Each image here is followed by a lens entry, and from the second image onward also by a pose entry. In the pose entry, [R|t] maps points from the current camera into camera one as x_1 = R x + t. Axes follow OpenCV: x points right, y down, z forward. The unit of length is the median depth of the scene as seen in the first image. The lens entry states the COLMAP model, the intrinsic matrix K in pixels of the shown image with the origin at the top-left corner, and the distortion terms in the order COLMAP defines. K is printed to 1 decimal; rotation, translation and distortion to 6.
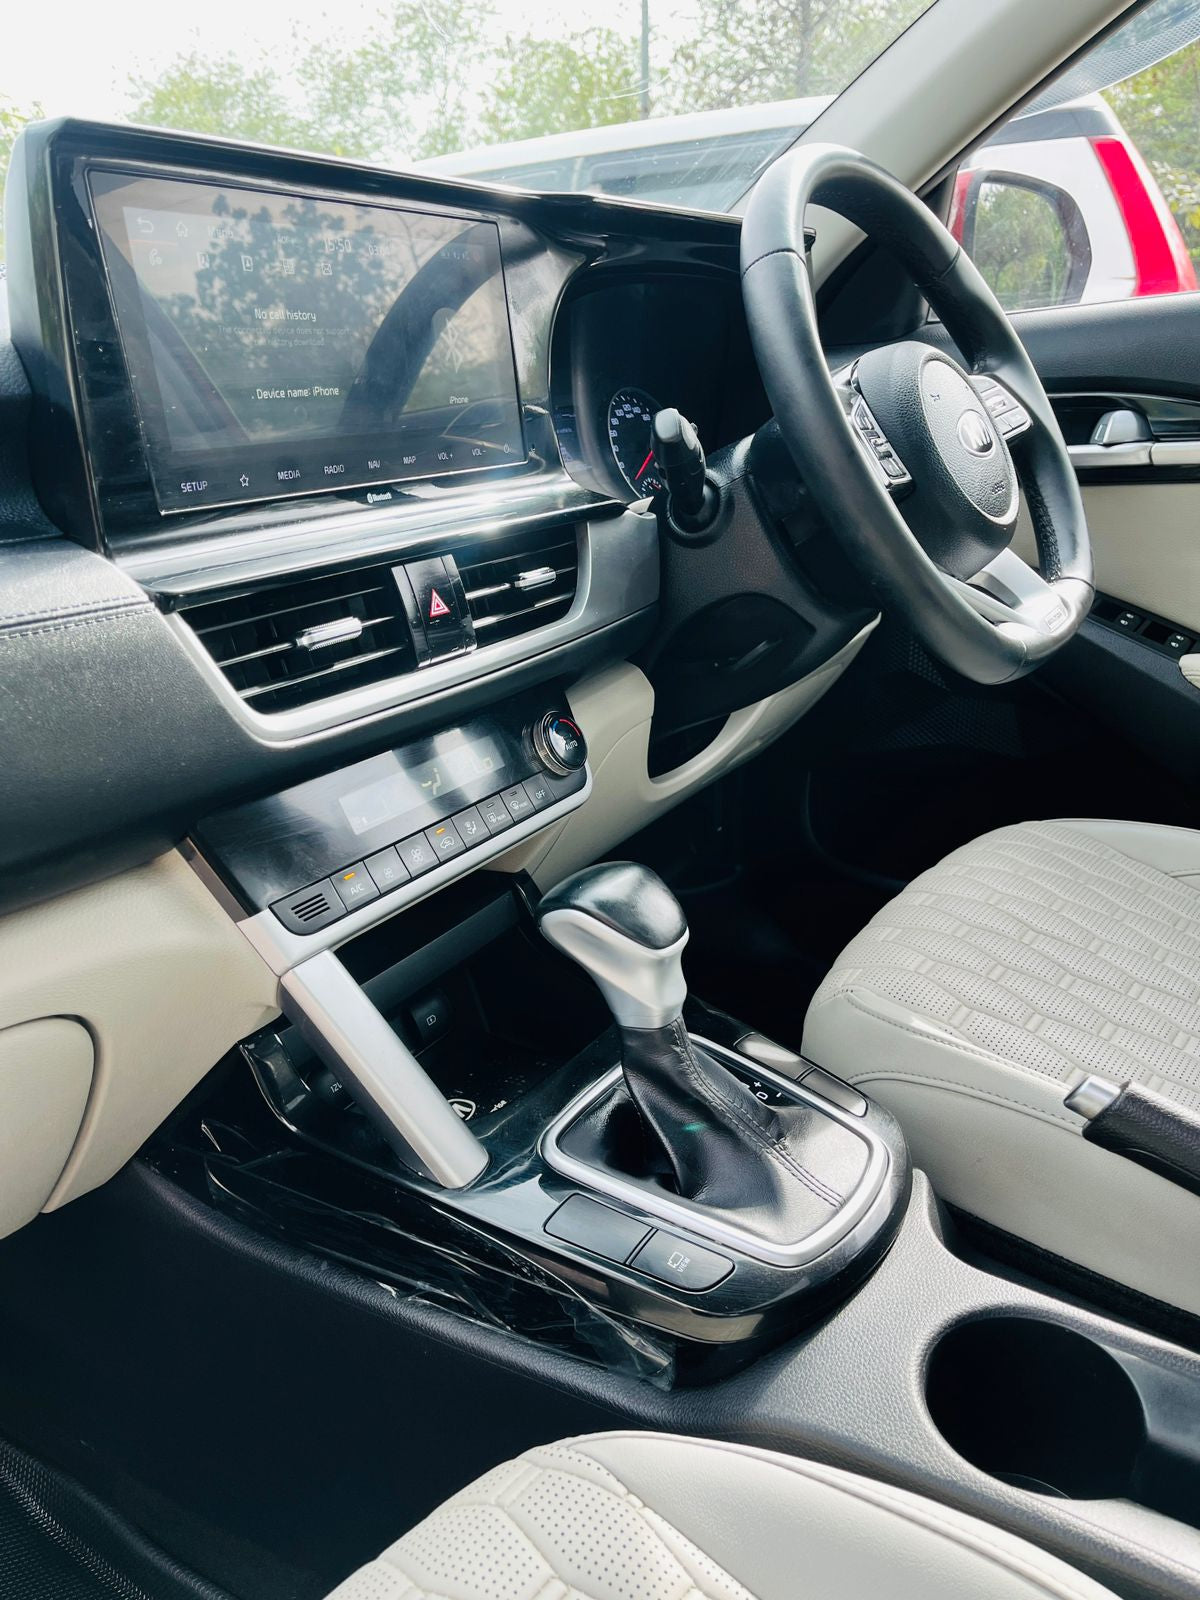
lens RADIAL K [[1229.7, 0, 599.0], [0, 1229.7, 824.6], [0, 0, 1]] dist [0.049370, -0.060556]
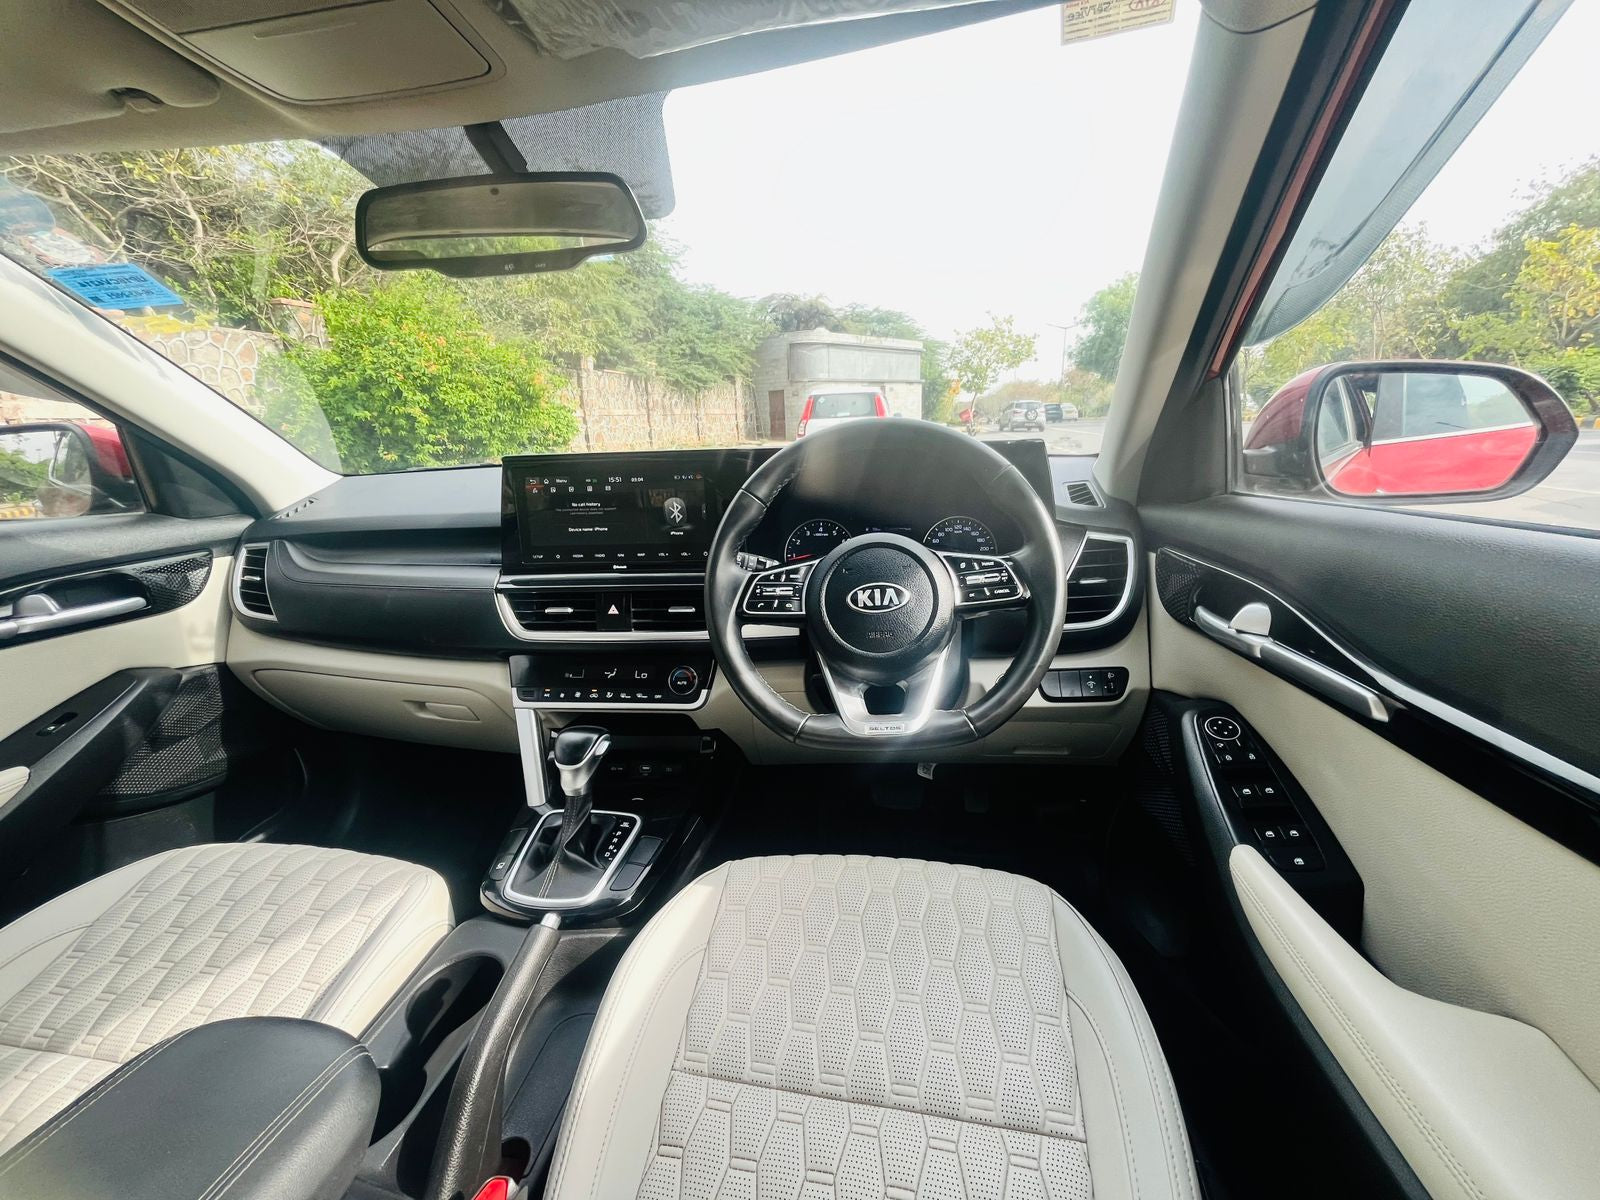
lens RADIAL K [[657.3, 0, 800.0], [0, 657.3, 600.0], [0, 0, 1]] dist [-0.002018, -0.000396]
pose [[0.428106, 0.257977, -0.866126, 1.293344], [-0.290947, 0.946709, 0.138170, -0.526300], [0.855614, 0.192845, 0.480349, 0.683222]]
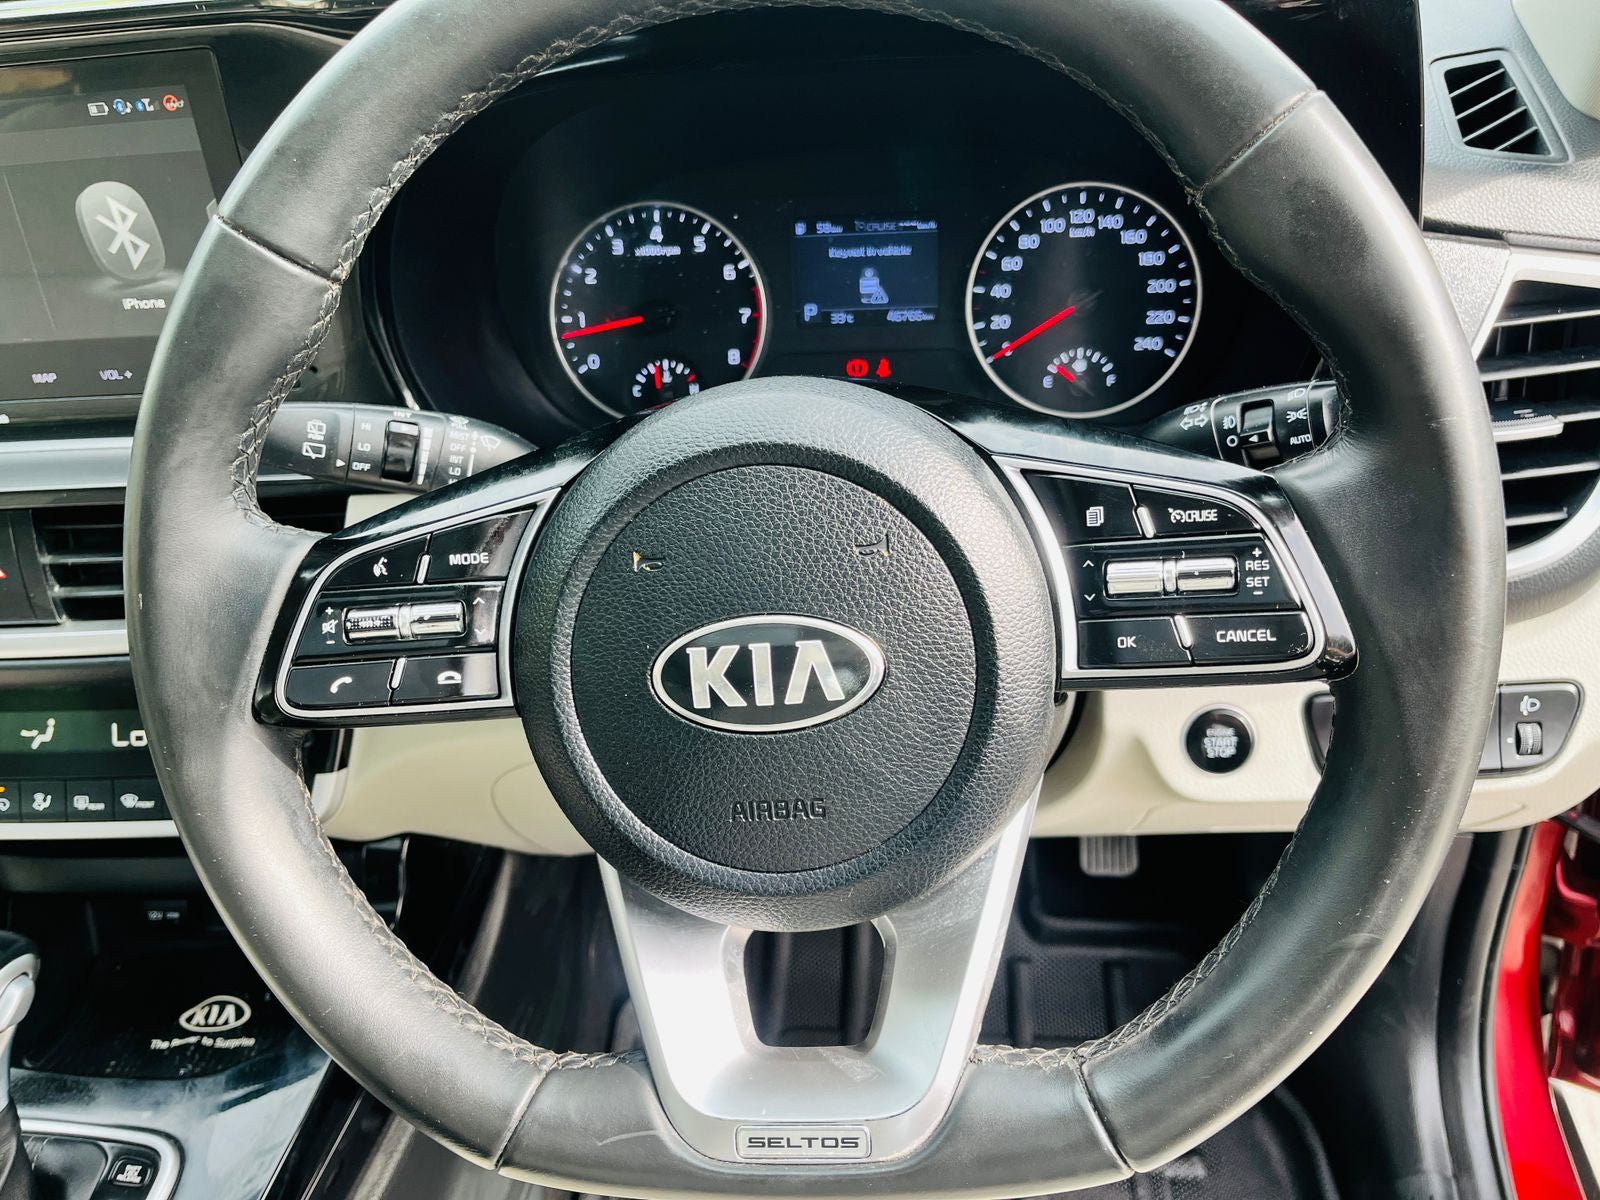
lens RADIAL K [[1270.6, 0, 818.1], [0, 1270.6, 603.5], [0, 0, 1]] dist [0.007337, -0.003374]
pose [[0.474370, 0.481966, -0.736669, 0.802556], [-0.259211, 0.876188, 0.406330, -0.669287], [0.841298, -0.001798, 0.540569, 1.040057]]
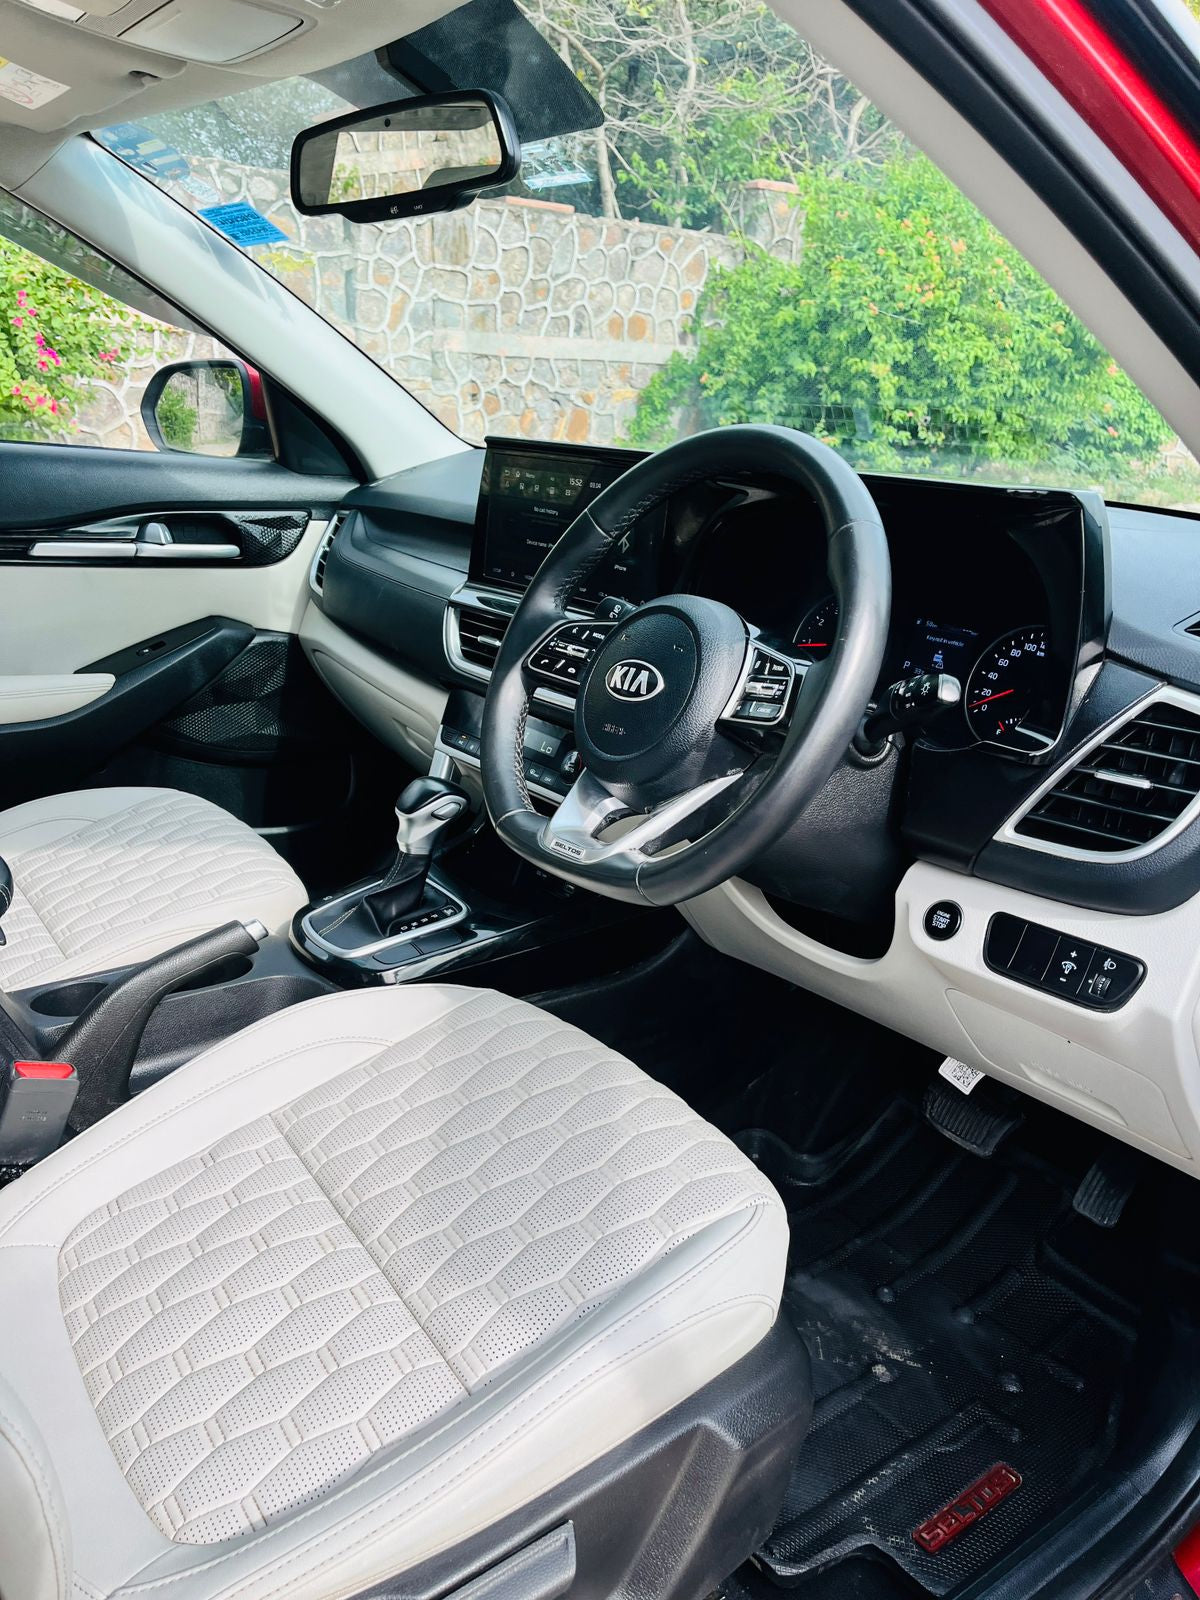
lens RADIAL K [[1229.7, 0, 599.0], [0, 1229.7, 824.6], [0, 0, 1]] dist [0.049370, -0.060556]
pose [[-0.333183, 0.329811, -0.883297, 1.754362], [-0.354831, 0.824094, 0.441548, -0.902414], [0.873547, 0.460537, -0.157547, 1.586618]]
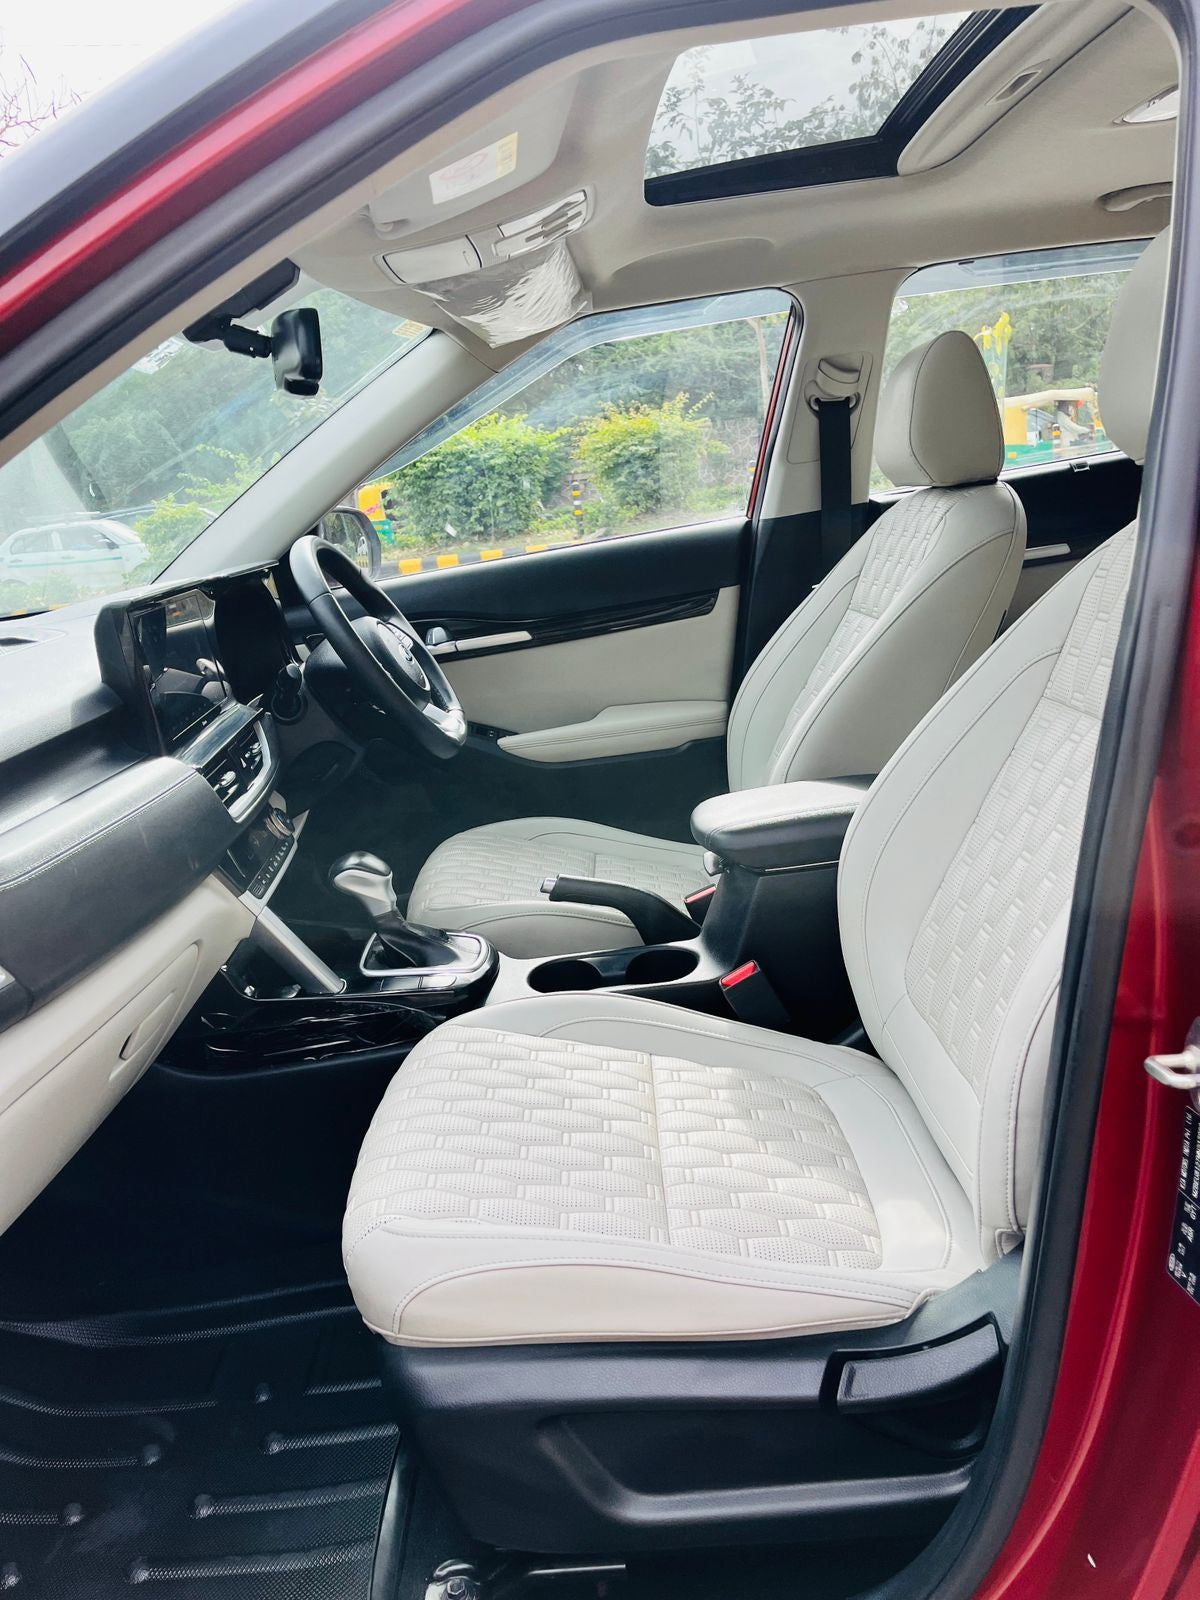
lens RADIAL K [[1229.7, 0, 599.0], [0, 1229.7, 824.6], [0, 0, 1]] dist [0.049370, -0.060556]
pose [[0.806979, -0.207780, 0.552823, -0.921511], [0.276680, 0.959997, -0.043065, 0.221388], [-0.521760, 0.187708, 0.832185, -1.258972]]
